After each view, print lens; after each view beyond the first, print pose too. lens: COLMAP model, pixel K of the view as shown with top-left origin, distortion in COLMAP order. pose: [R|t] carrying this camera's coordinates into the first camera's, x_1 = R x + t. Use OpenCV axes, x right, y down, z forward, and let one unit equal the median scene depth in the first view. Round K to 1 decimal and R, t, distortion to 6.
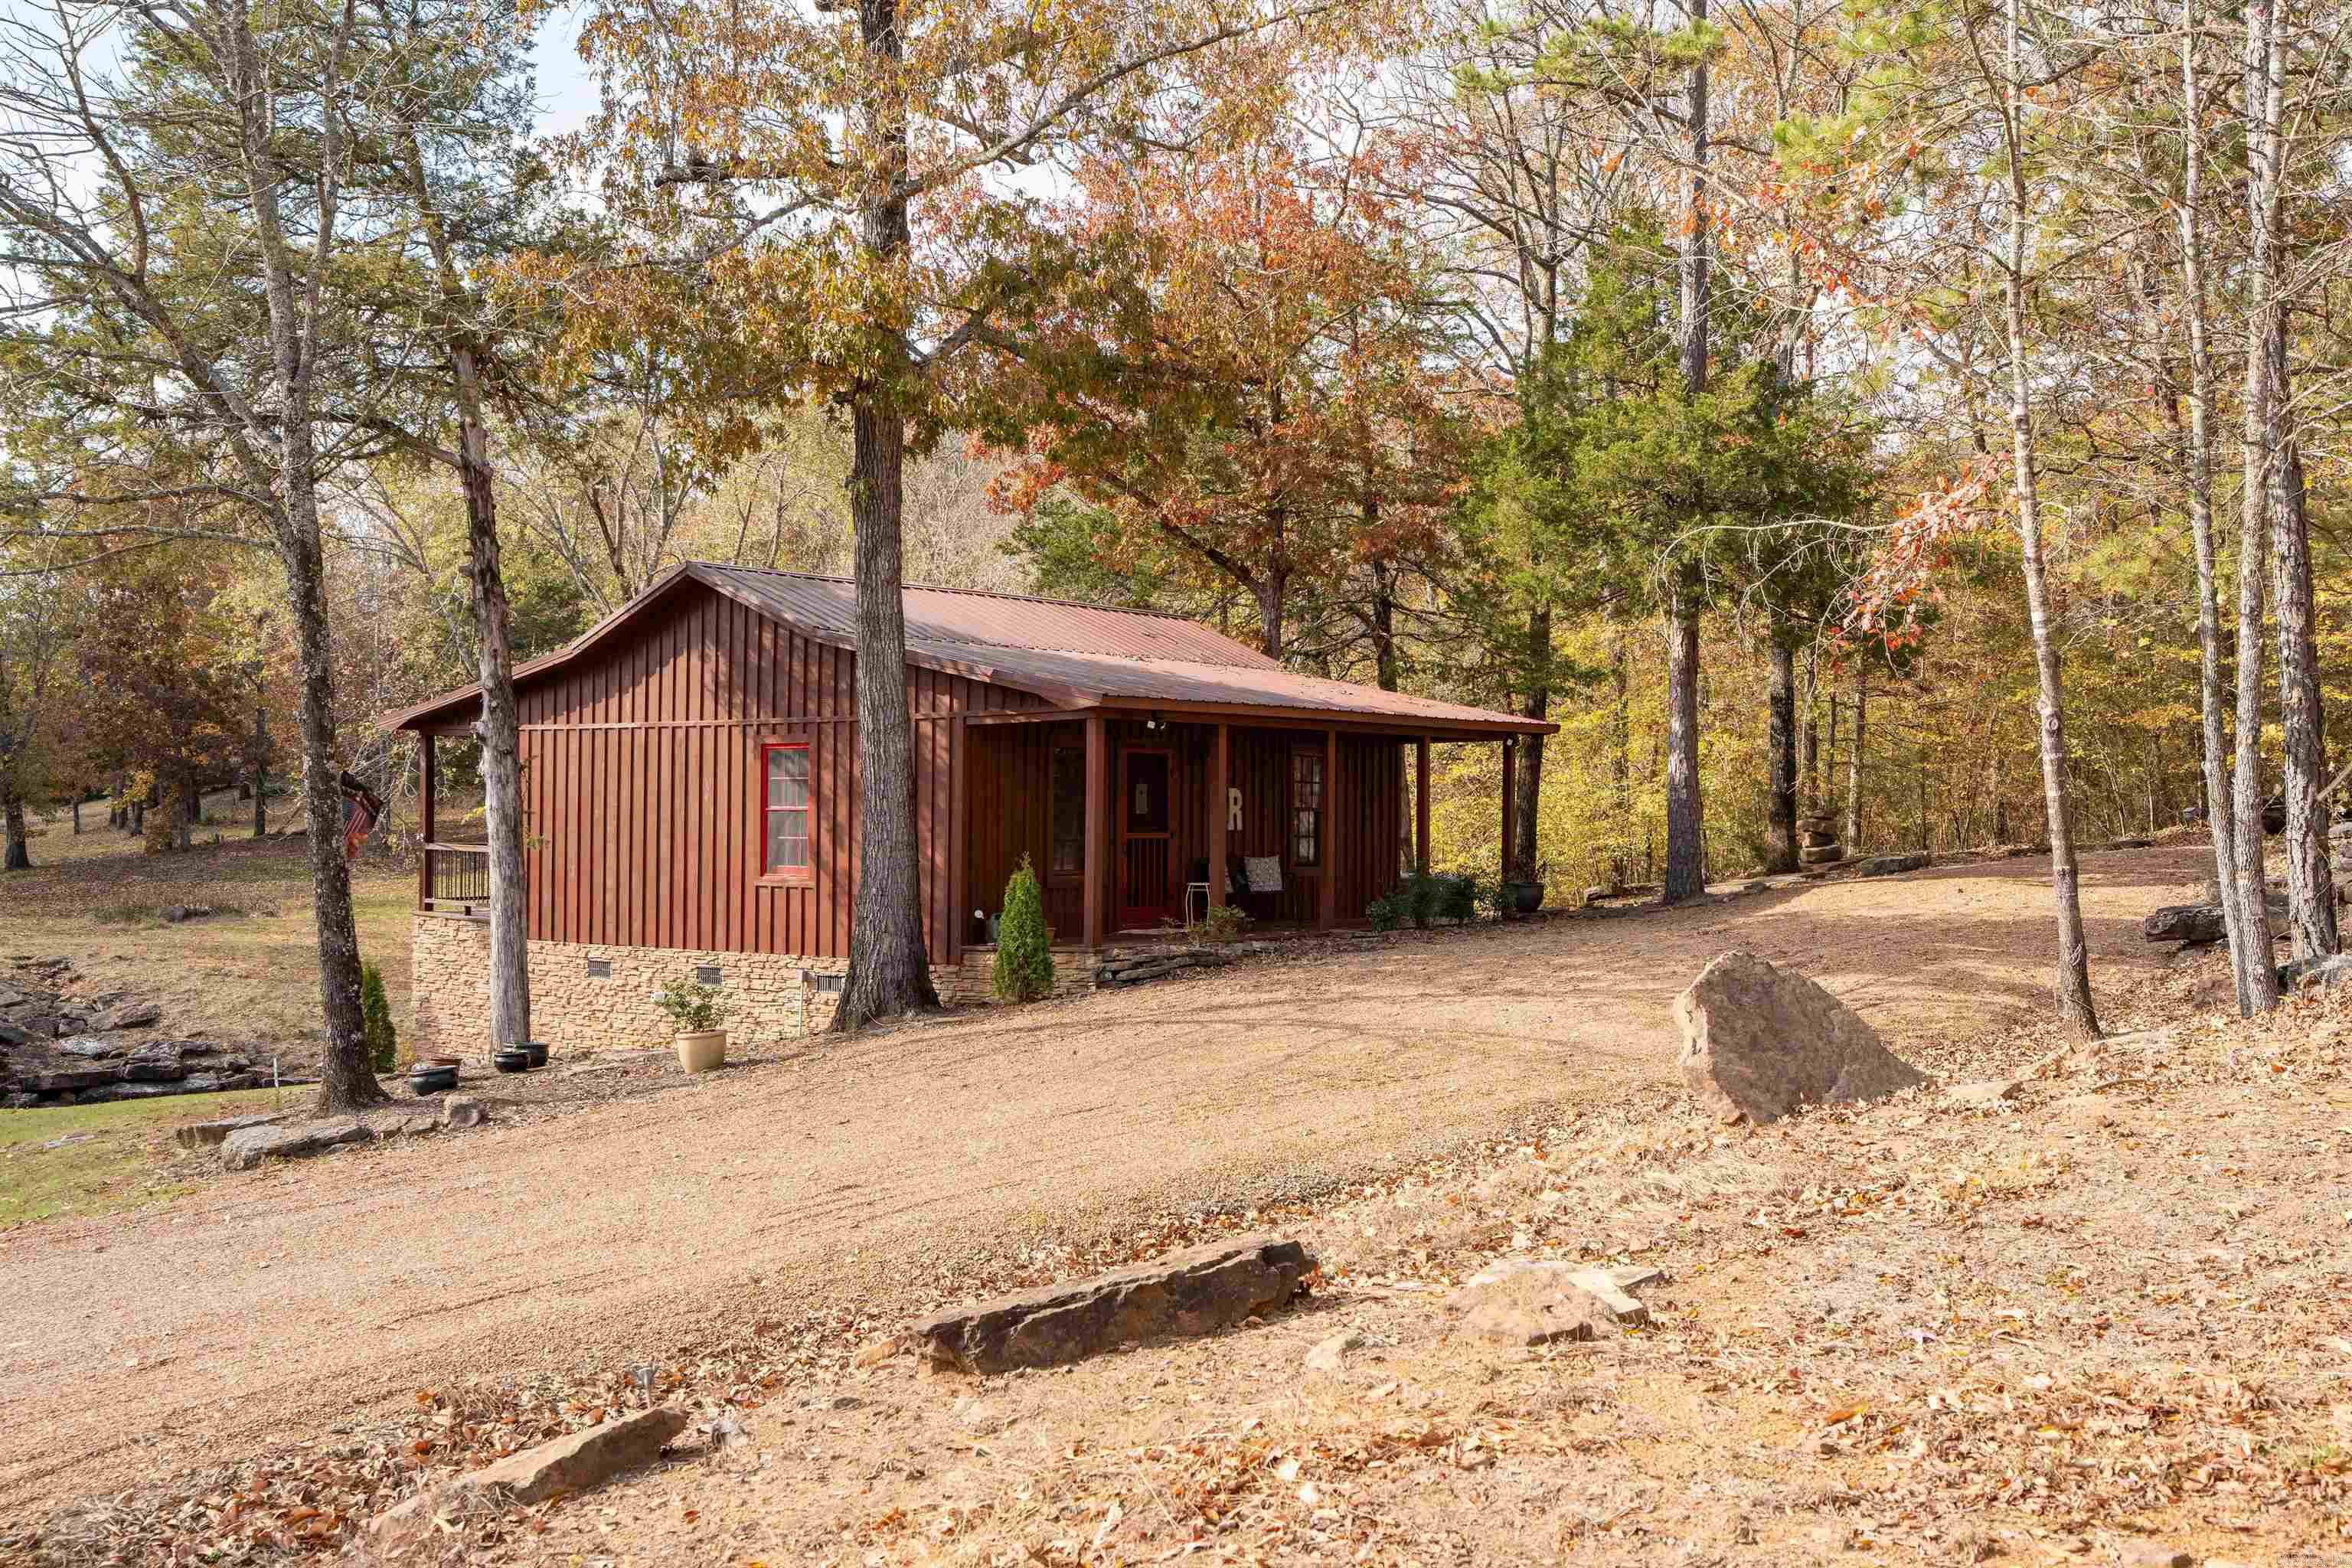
lens RADIAL K [[2337.0, 0, 1176.8], [0, 2337.0, 790.1], [0, 0, 1]] dist [0.063098, 0.000000]
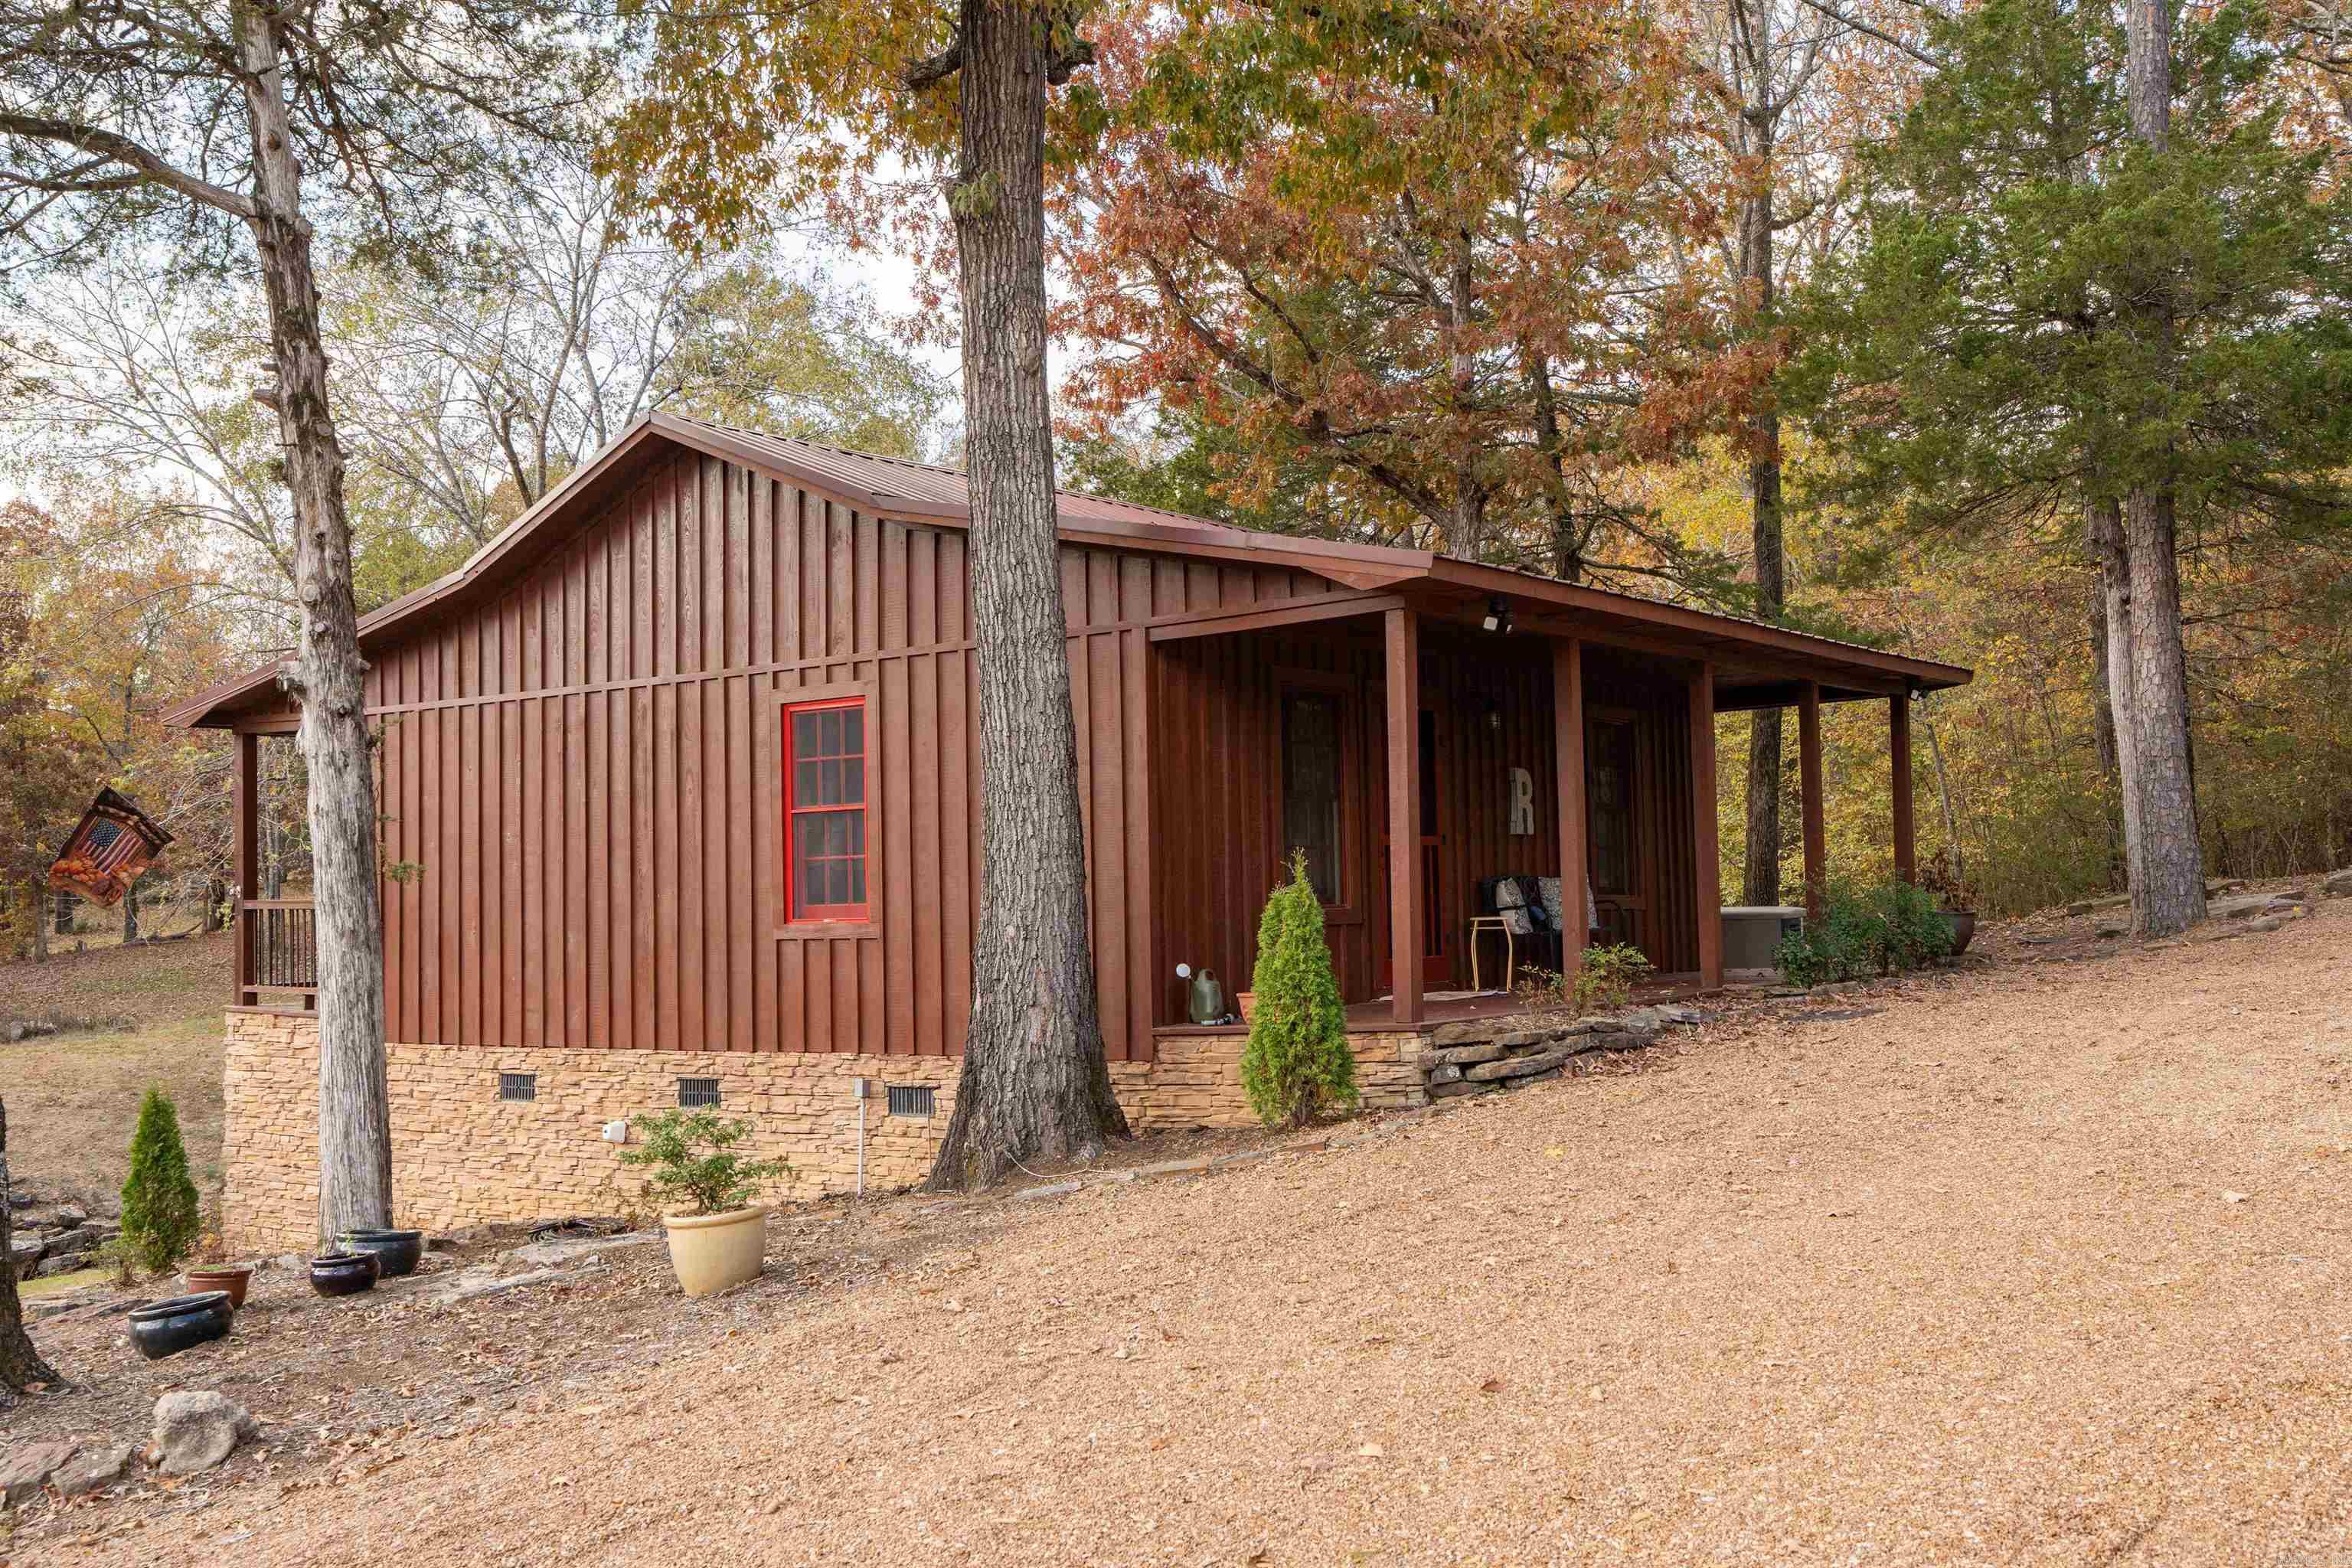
lens RADIAL K [[2337.0, 0, 1177.8], [0, 2337.0, 777.7], [0, 0, 1]] dist [0.063098, 0.000000]
pose [[0.999163, -0.027920, 0.029898, -0.099935], [0.029196, 0.998642, -0.043138, 0.030115], [-0.028653, 0.043975, 0.998622, 0.421626]]
